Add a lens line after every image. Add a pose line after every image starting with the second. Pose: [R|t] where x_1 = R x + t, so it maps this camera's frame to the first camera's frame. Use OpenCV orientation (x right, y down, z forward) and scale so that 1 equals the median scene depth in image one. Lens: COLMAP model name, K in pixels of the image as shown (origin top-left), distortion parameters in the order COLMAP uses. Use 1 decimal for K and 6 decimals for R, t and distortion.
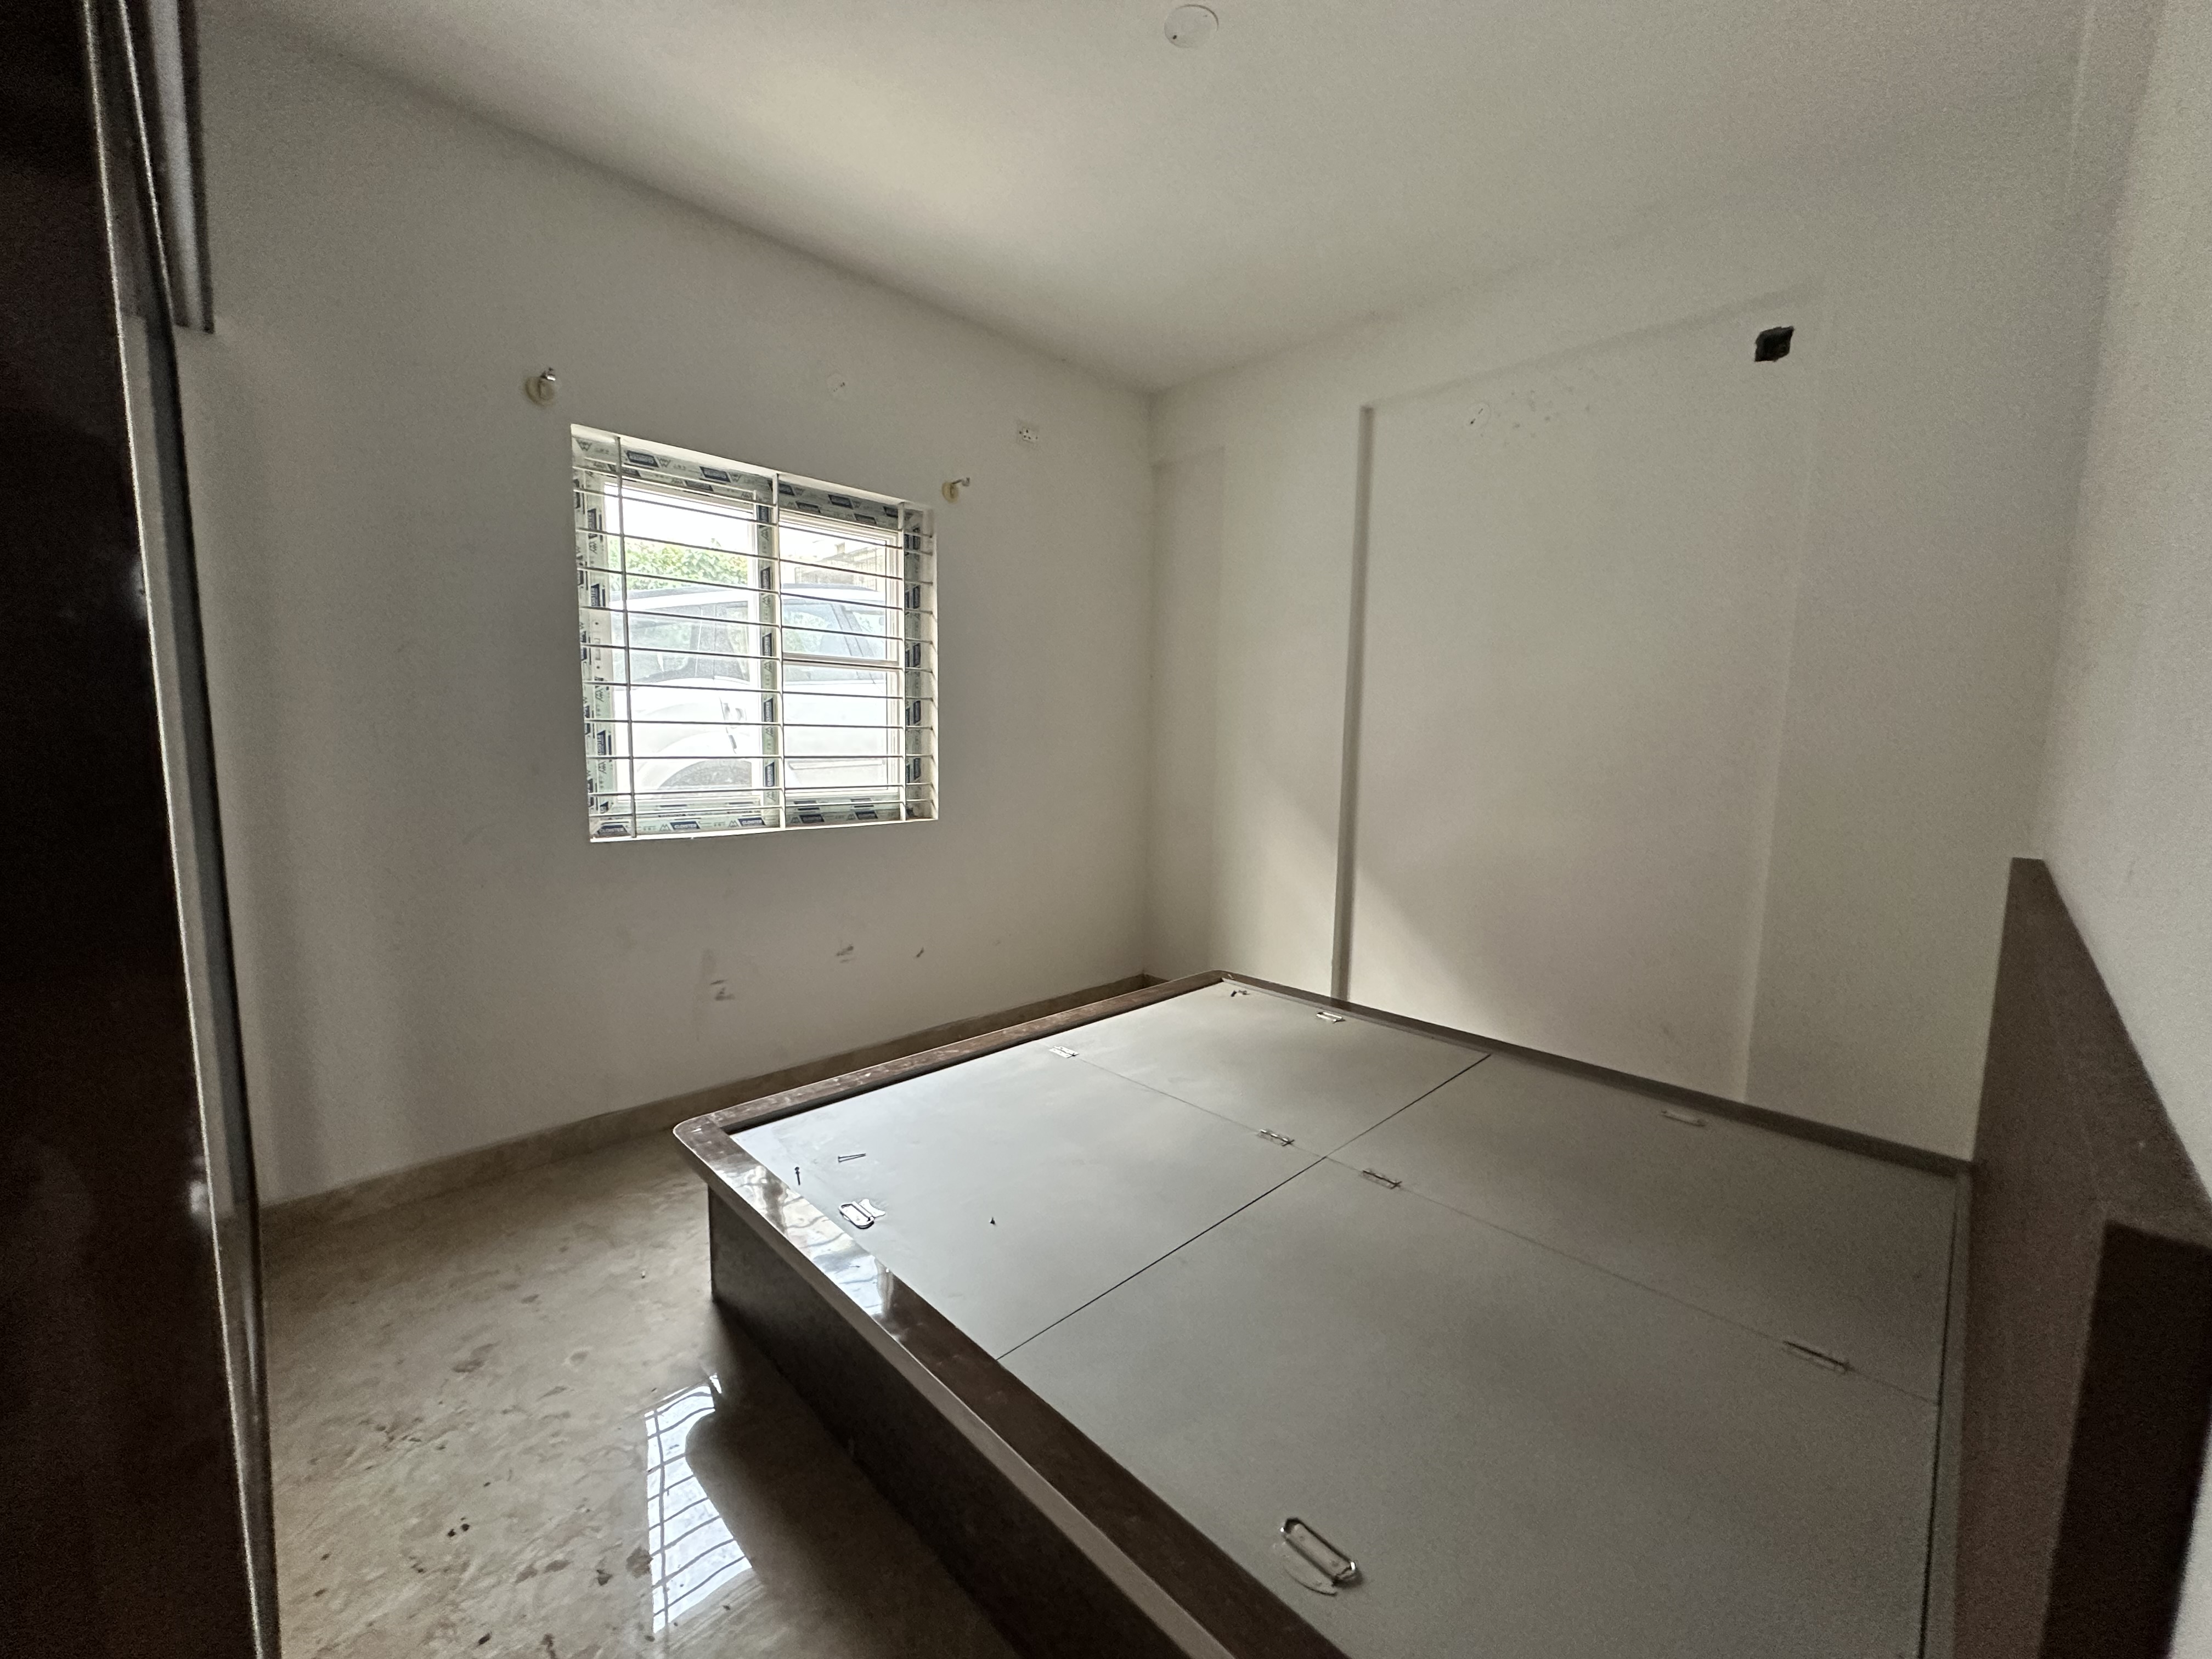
lens RADIAL K [[885.9, 0, 1109.2], [0, 885.9, 819.7], [0, 0, 1]] dist [-0.008509, 0.000313]
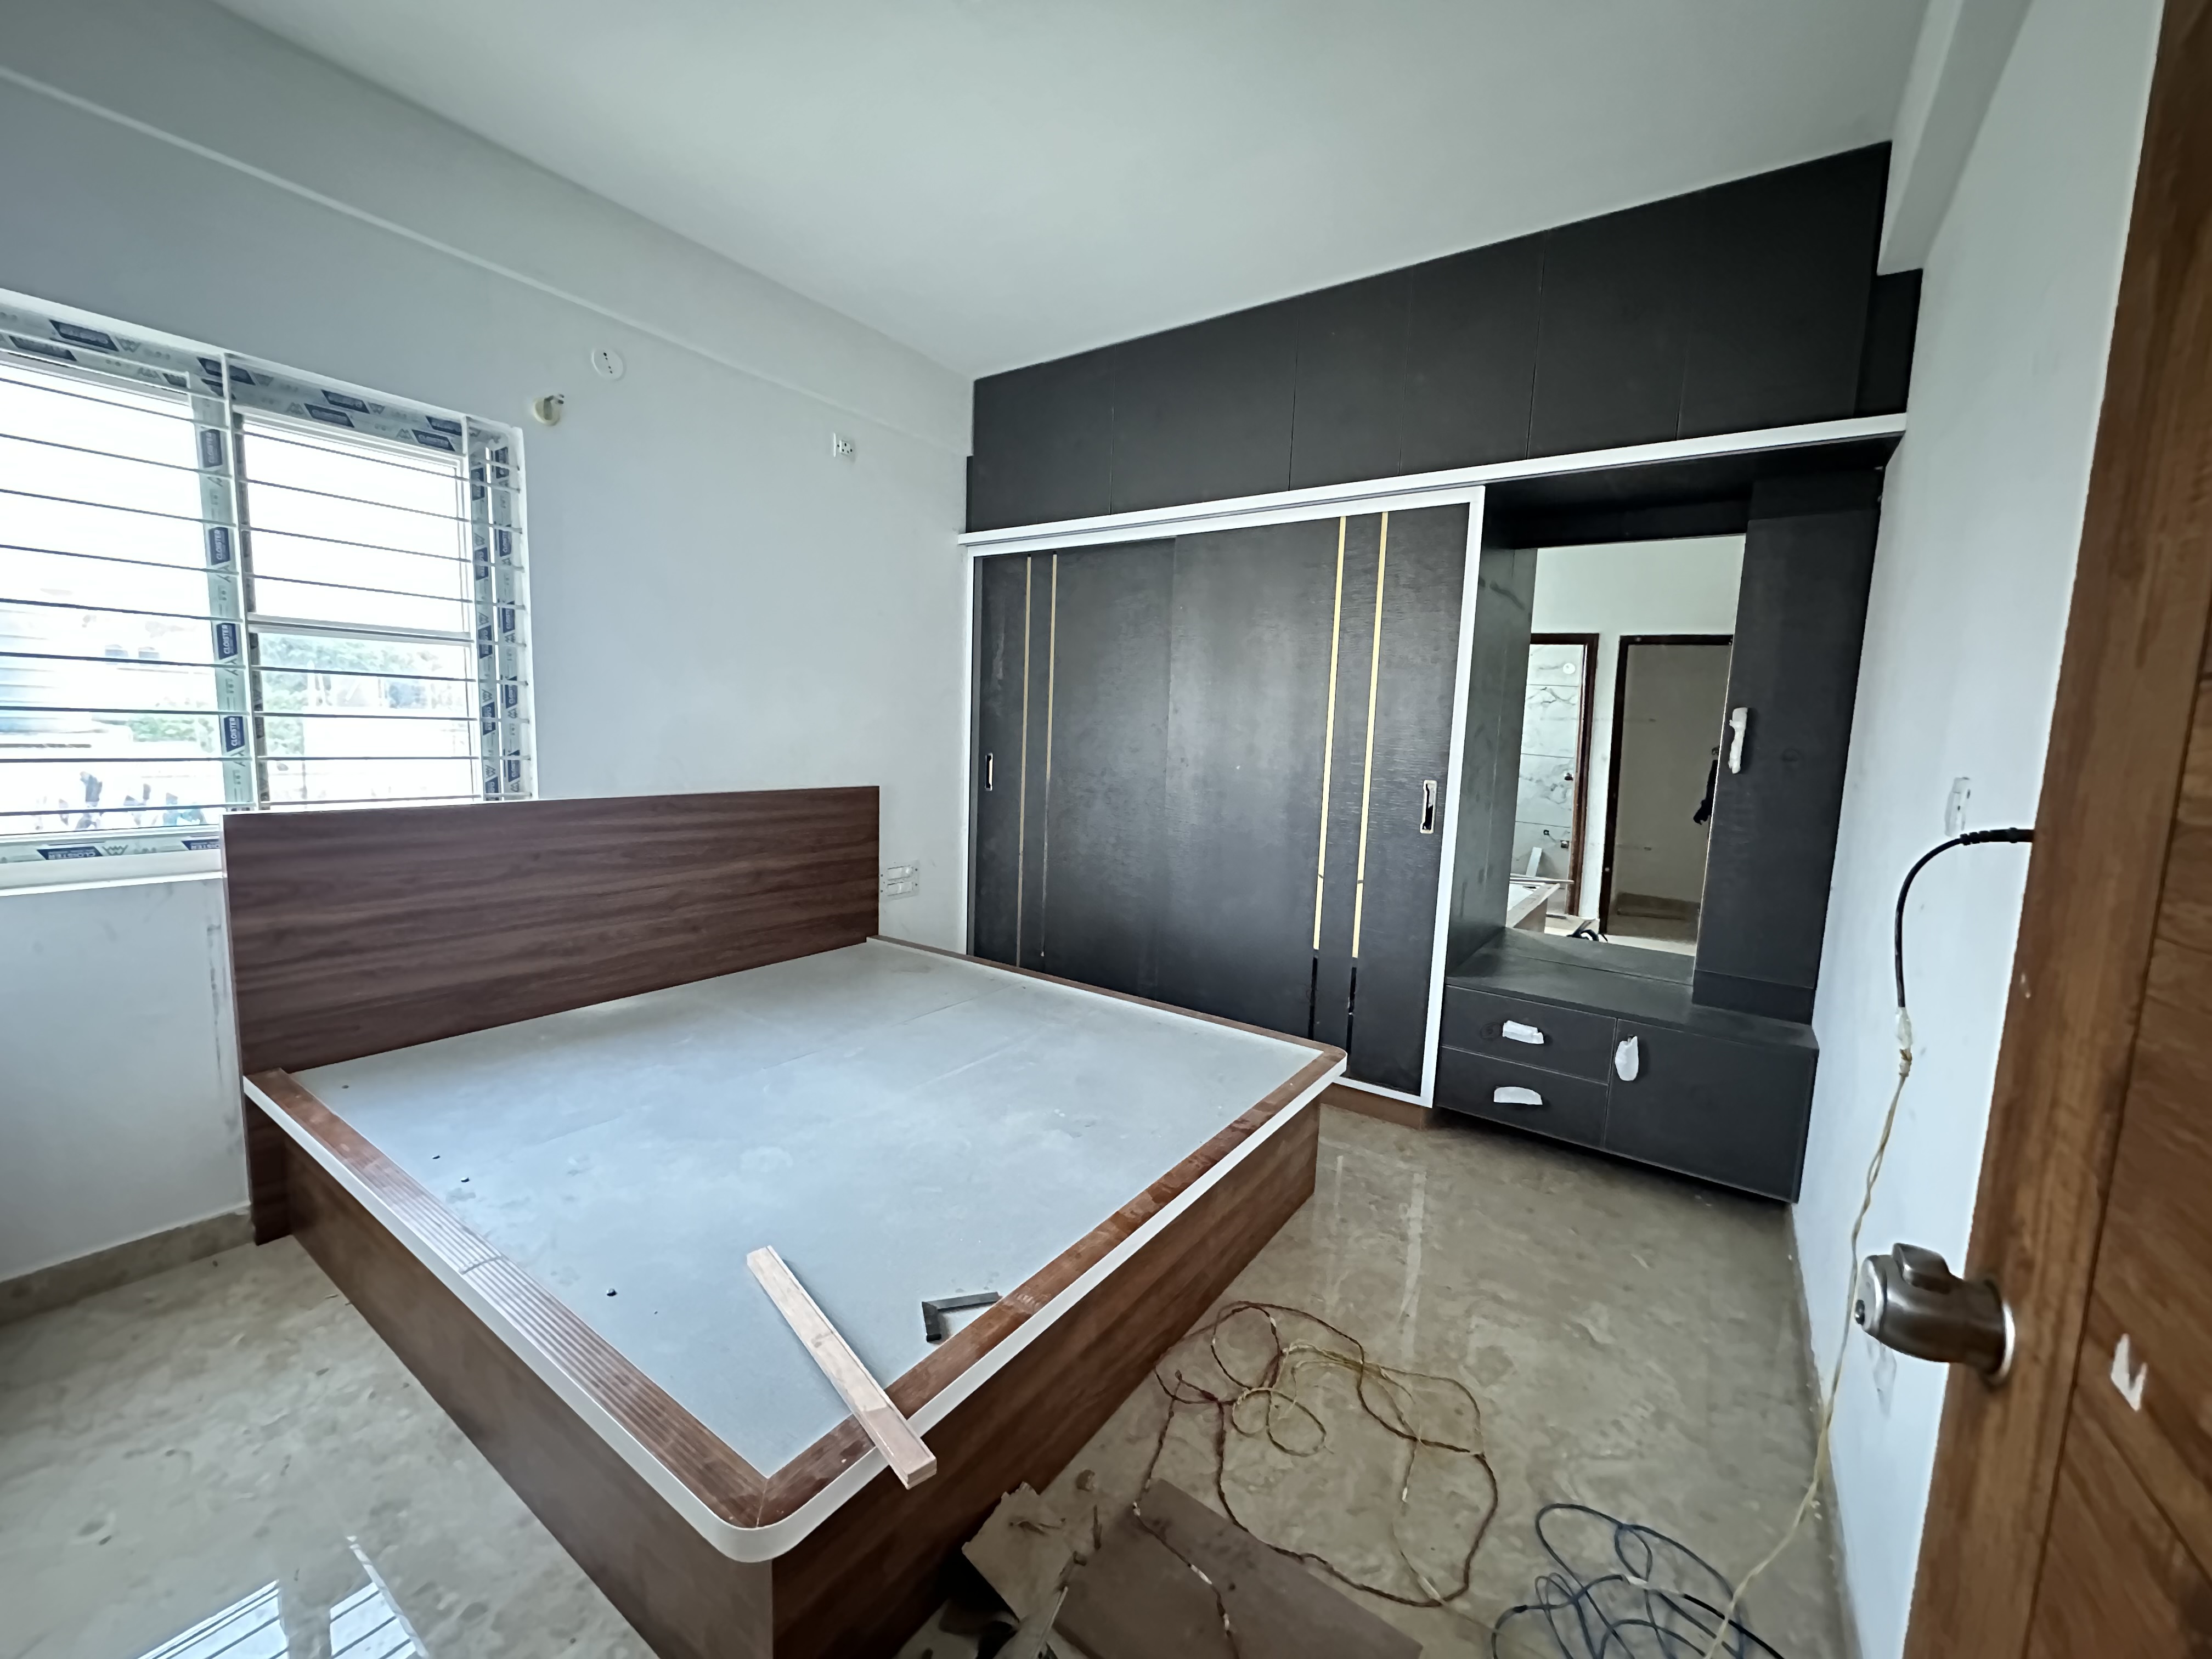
lens RADIAL K [[885.9, 0, 1109.2], [0, 885.9, 819.7], [0, 0, 1]] dist [-0.008509, 0.000313]
pose [[0.983783, -0.005399, 0.179283, 0.163732], [0.005455, 0.999985, 0.000179, -0.018632], [-0.179281, 0.000802, 0.983798, 0.178539]]
